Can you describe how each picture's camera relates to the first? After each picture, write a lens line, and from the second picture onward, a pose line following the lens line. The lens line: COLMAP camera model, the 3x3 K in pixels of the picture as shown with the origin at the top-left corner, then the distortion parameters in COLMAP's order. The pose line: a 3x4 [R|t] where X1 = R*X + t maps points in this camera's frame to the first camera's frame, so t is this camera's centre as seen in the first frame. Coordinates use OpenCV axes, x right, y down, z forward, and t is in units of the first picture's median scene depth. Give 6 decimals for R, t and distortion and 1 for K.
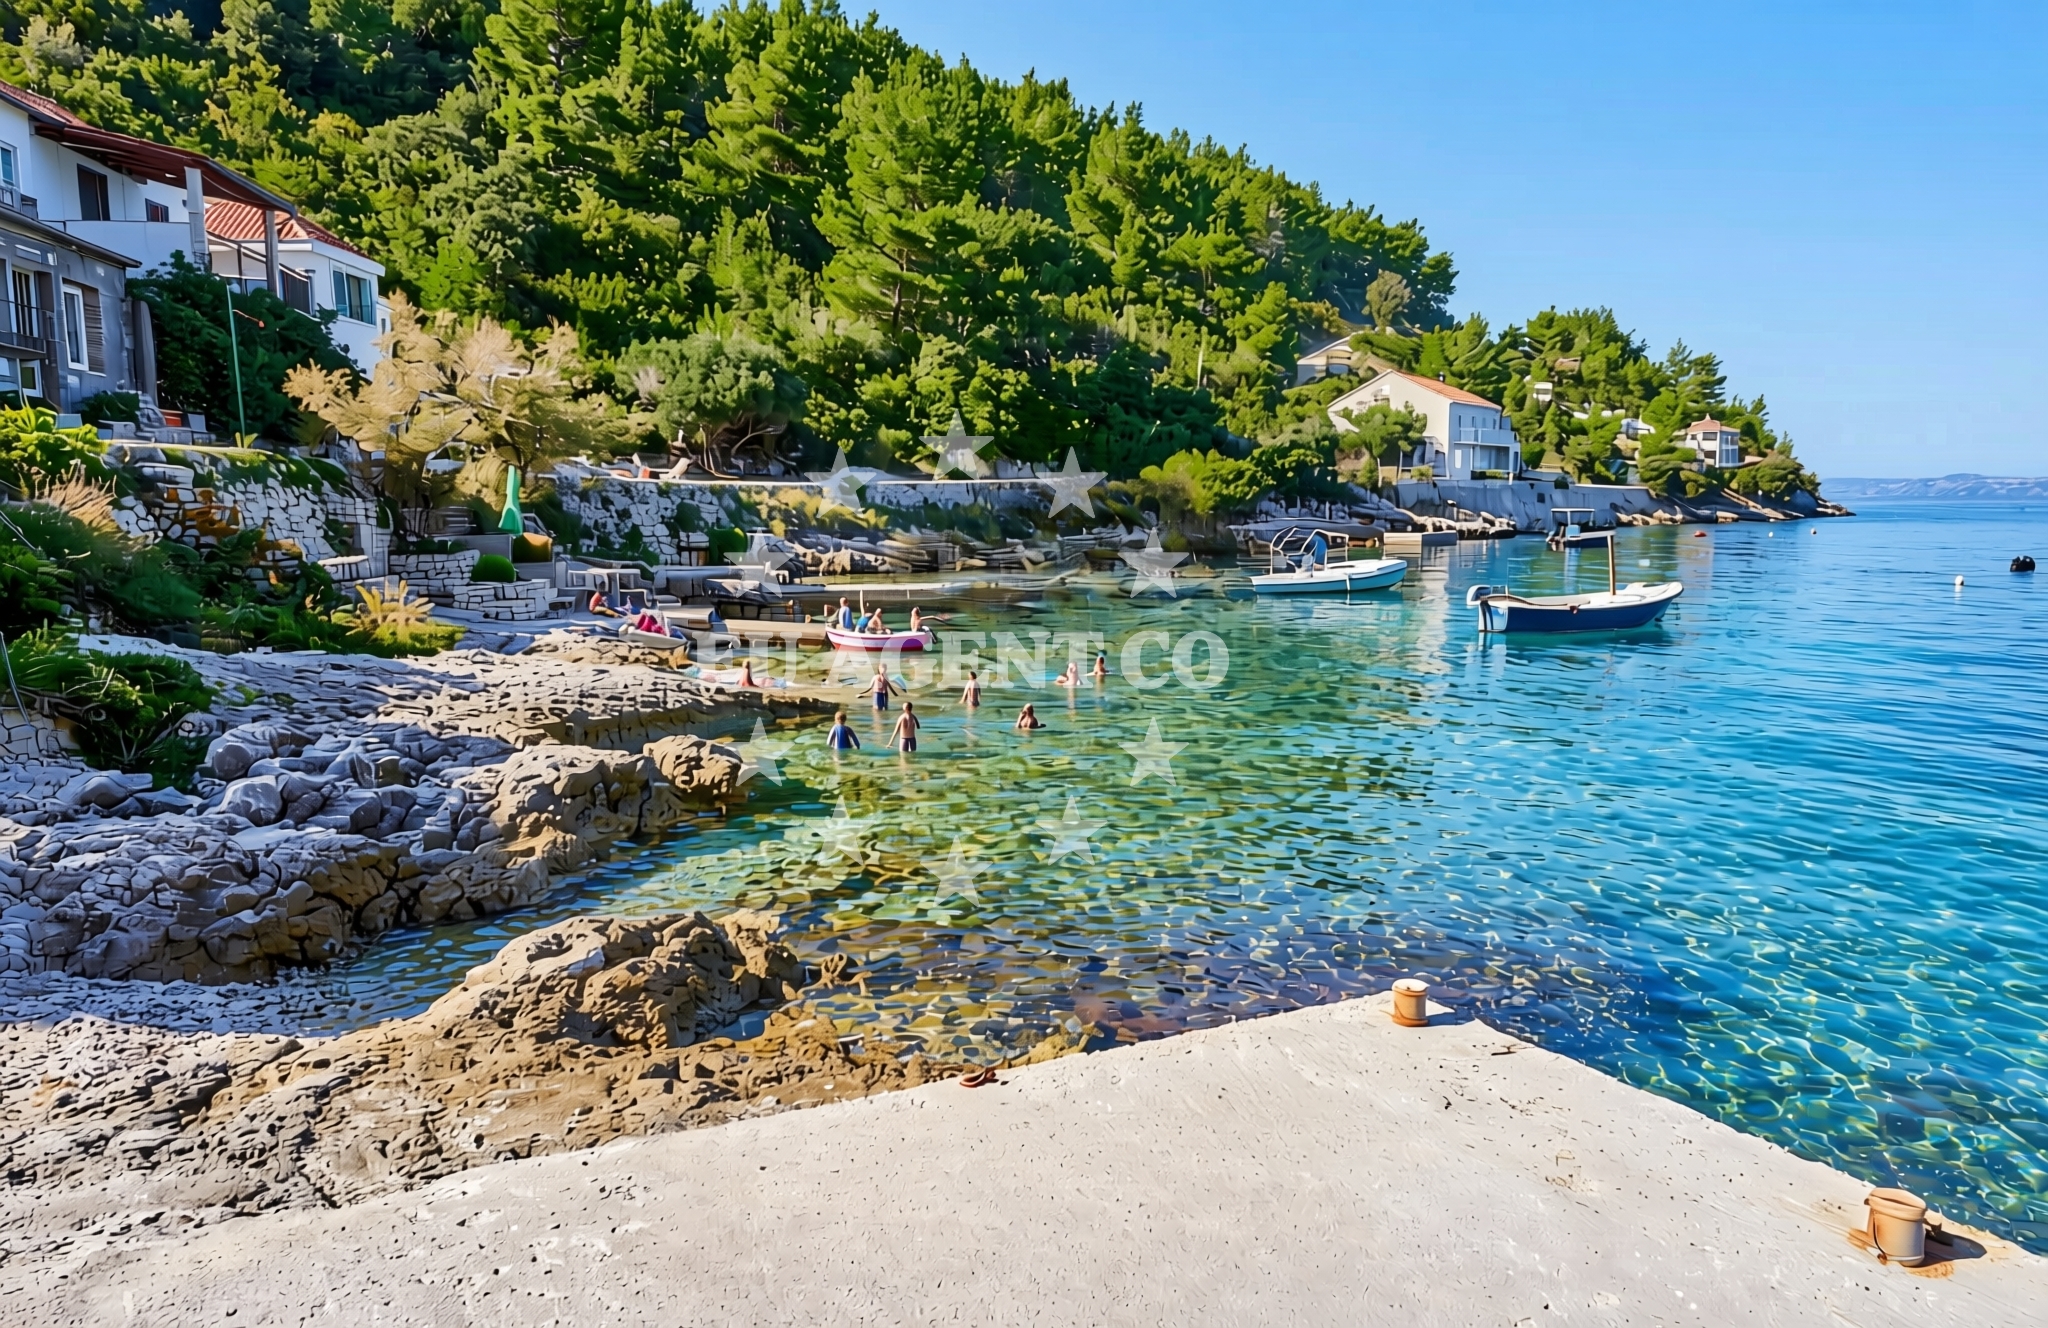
lens RADIAL K [[1262.4, 0, 1098.3], [0, 1262.4, 758.9], [0, 0, 1]] dist [0.006429, 0.002888]
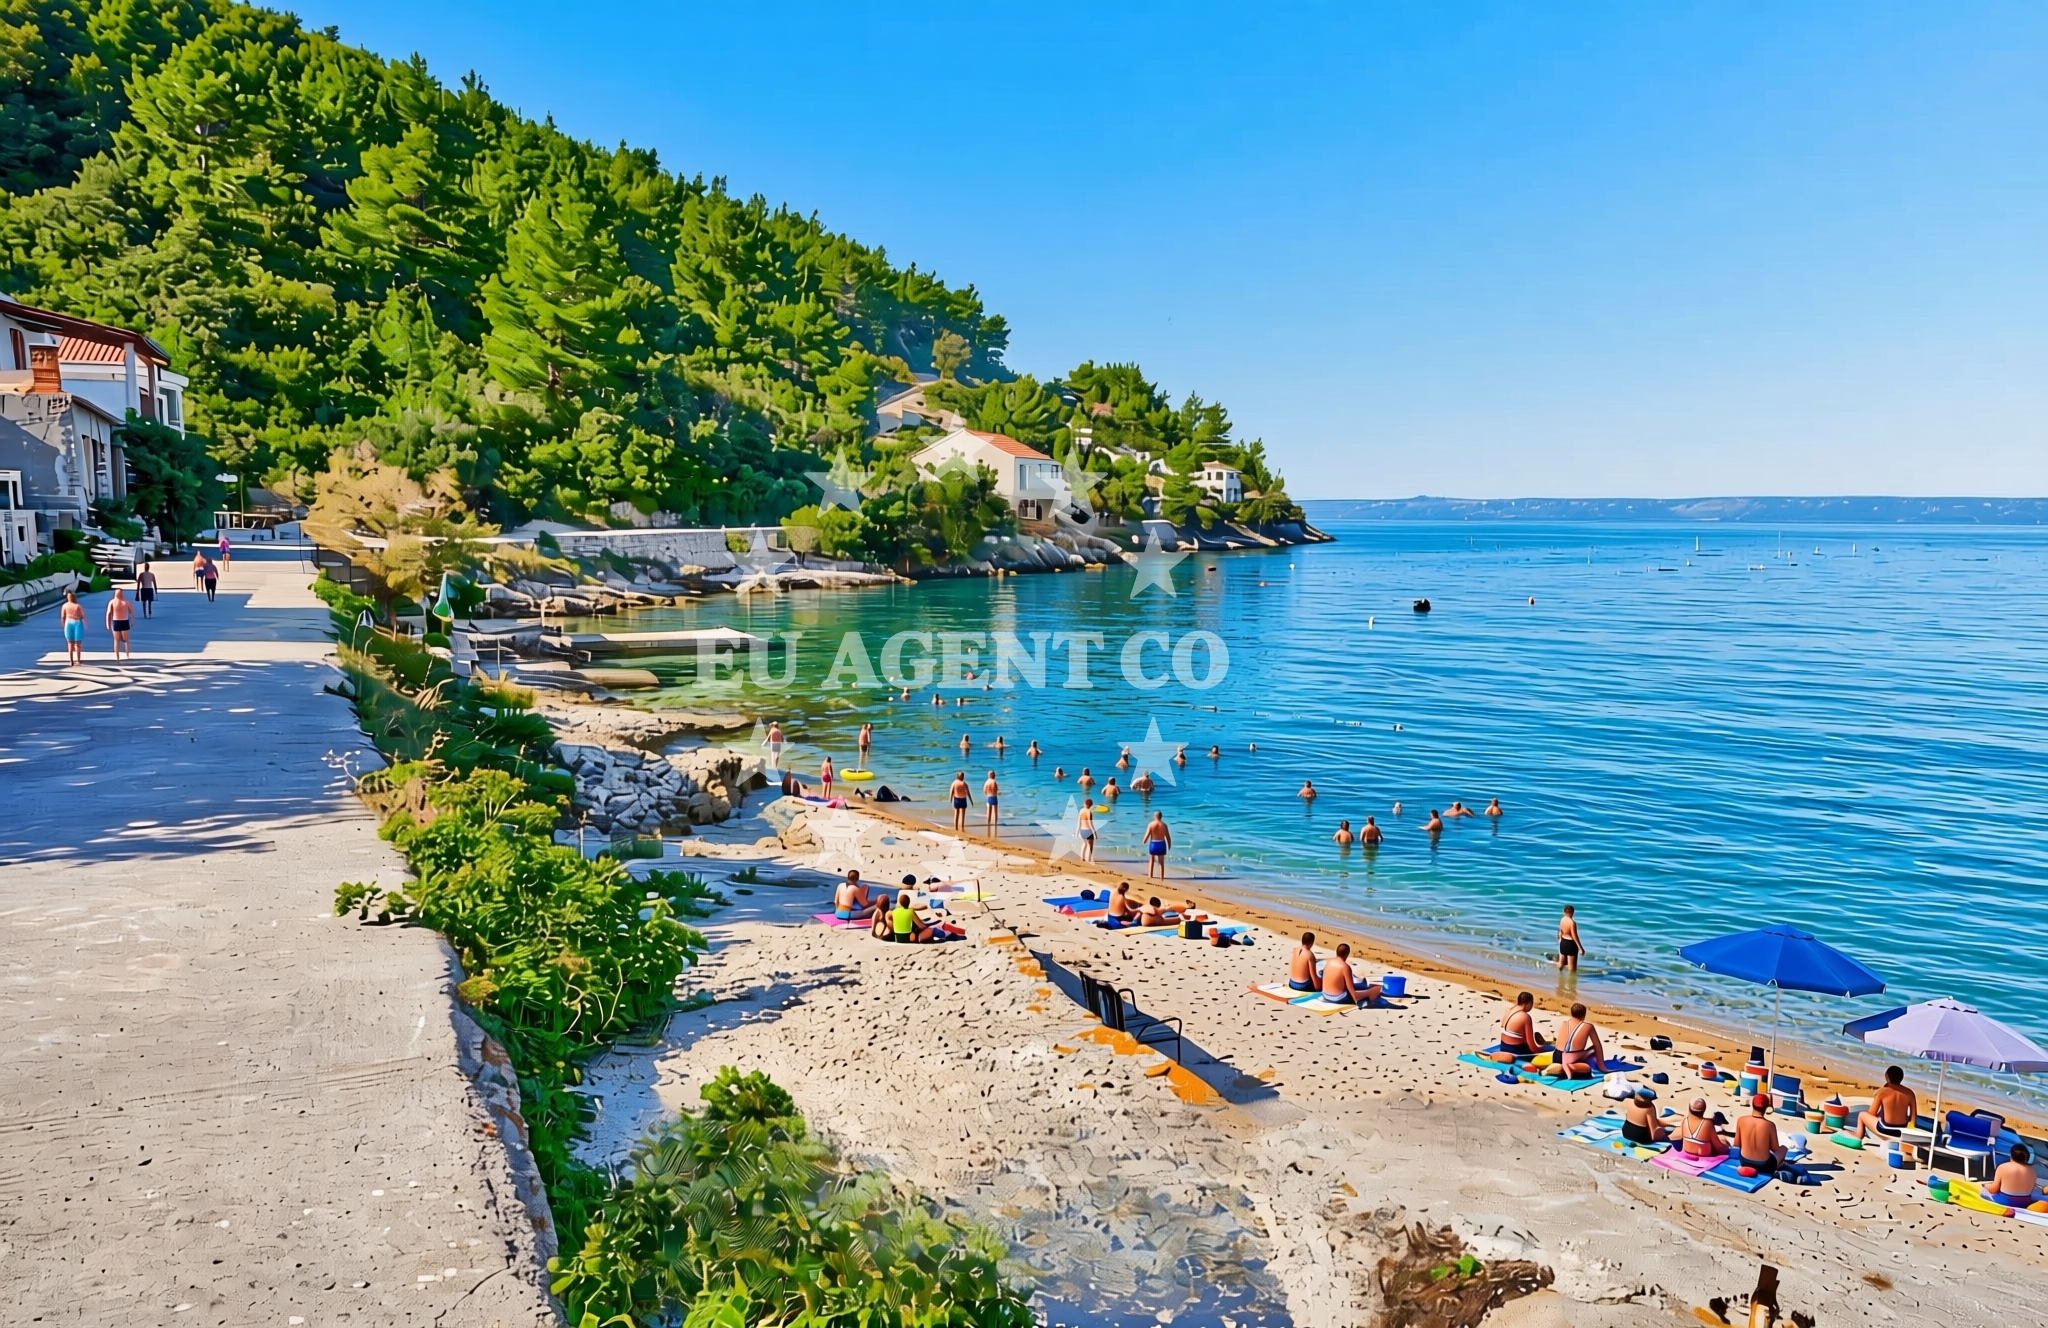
lens RADIAL K [[1259.5, 0, 1024.0], [0, 1259.5, 664.0], [0, 0, 1]] dist [0.000630, 0.001252]
pose [[0.961032, -0.024974, 0.275305, -0.057059], [0.048403, 0.995727, -0.078639, 0.011782], [-0.272165, 0.088900, 0.958135, -0.167962]]
